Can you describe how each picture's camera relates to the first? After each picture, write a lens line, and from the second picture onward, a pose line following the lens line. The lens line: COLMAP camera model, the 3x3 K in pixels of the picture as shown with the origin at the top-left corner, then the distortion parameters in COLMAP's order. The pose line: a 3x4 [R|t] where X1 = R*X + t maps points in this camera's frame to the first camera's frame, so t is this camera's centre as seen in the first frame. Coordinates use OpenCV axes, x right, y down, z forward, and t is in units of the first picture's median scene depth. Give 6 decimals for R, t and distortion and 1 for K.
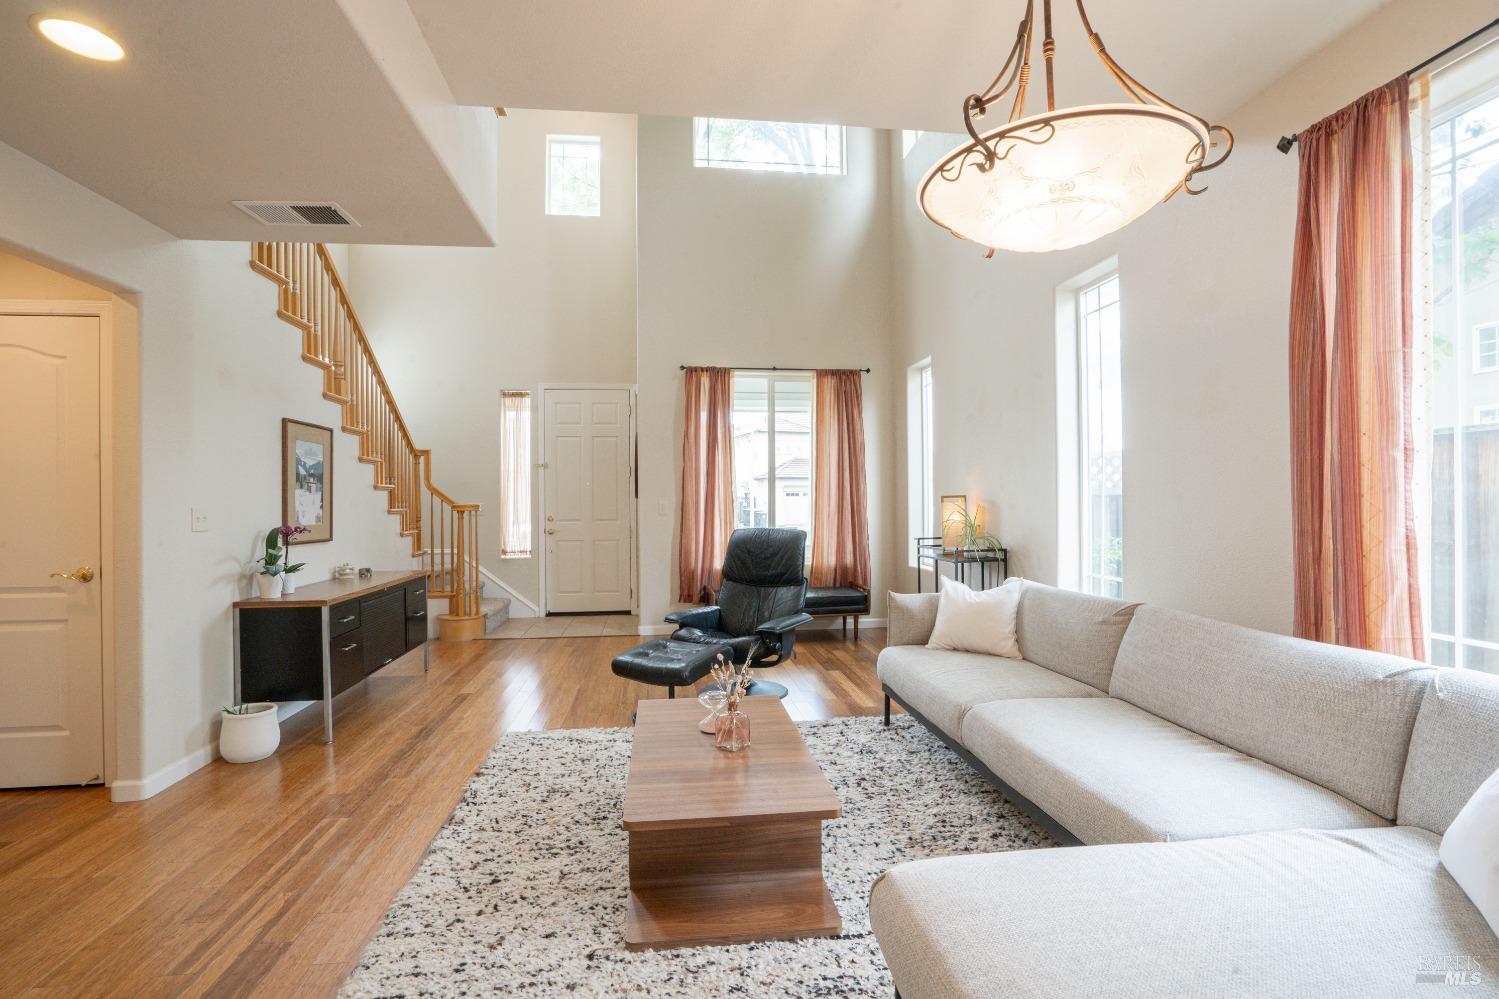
lens RADIAL K [[715.8, 0, 749.1], [0, 715.8, 500.5], [0, 0, 1]] dist [-0.049629, 0.008226]
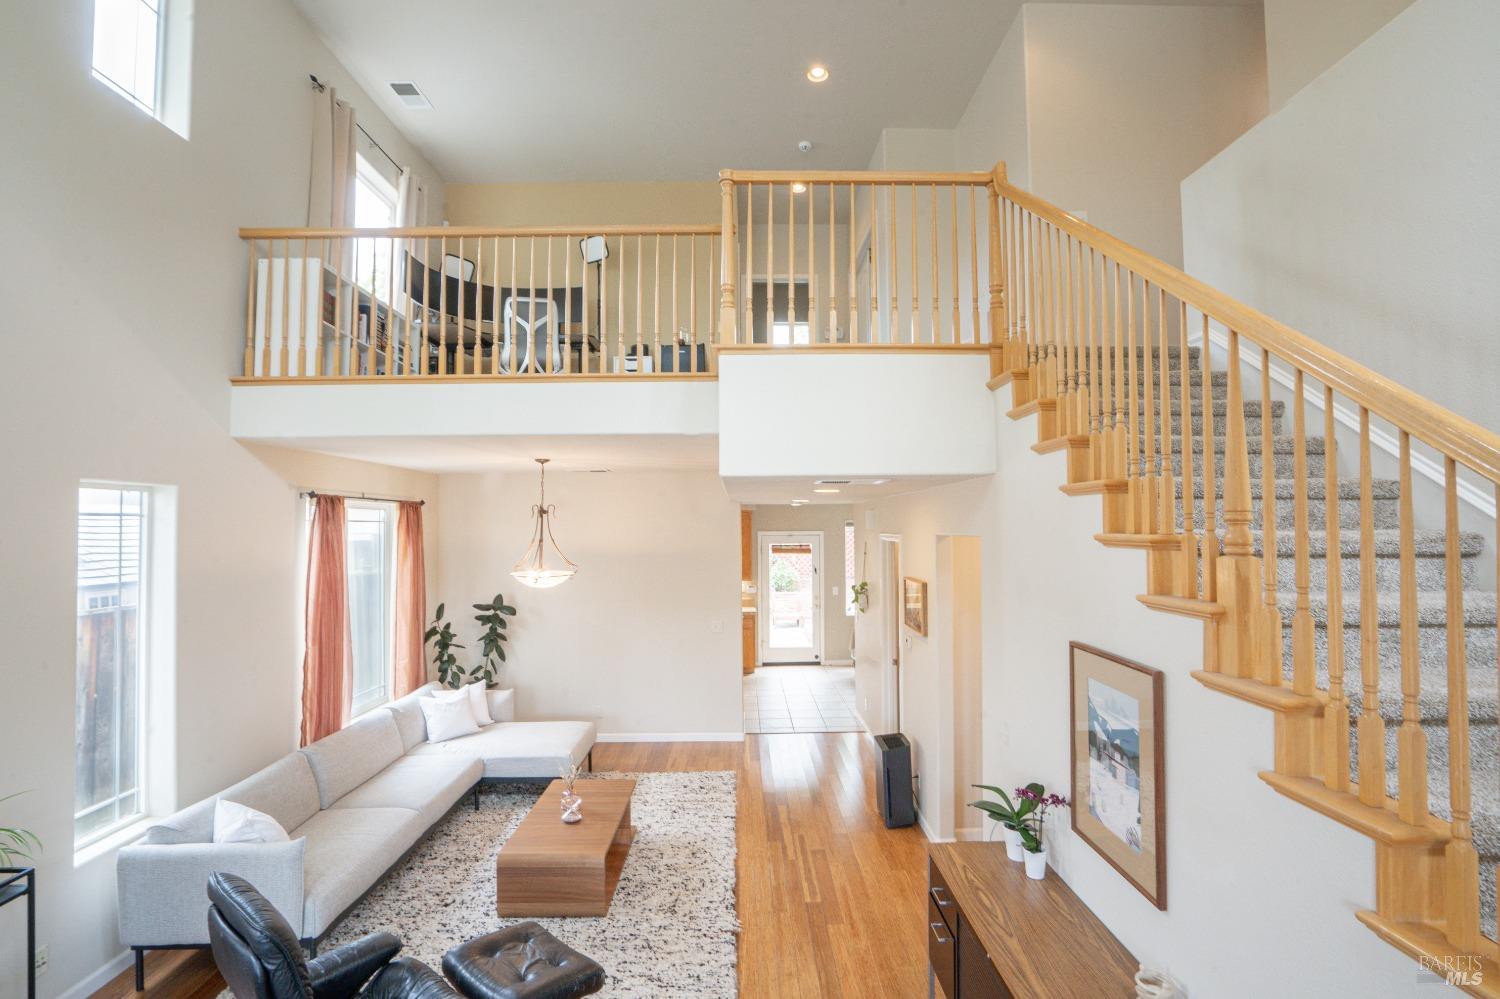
lens RADIAL K [[716.2, 0, 773.5], [0, 716.2, 510.8], [0, 0, 1]] dist [-0.049629, 0.008226]
pose [[-0.996510, 0.026019, 0.079320, -0.510147], [0.023598, 0.999231, -0.031298, -0.268524], [-0.080074, -0.029317, -0.996358, 2.004915]]
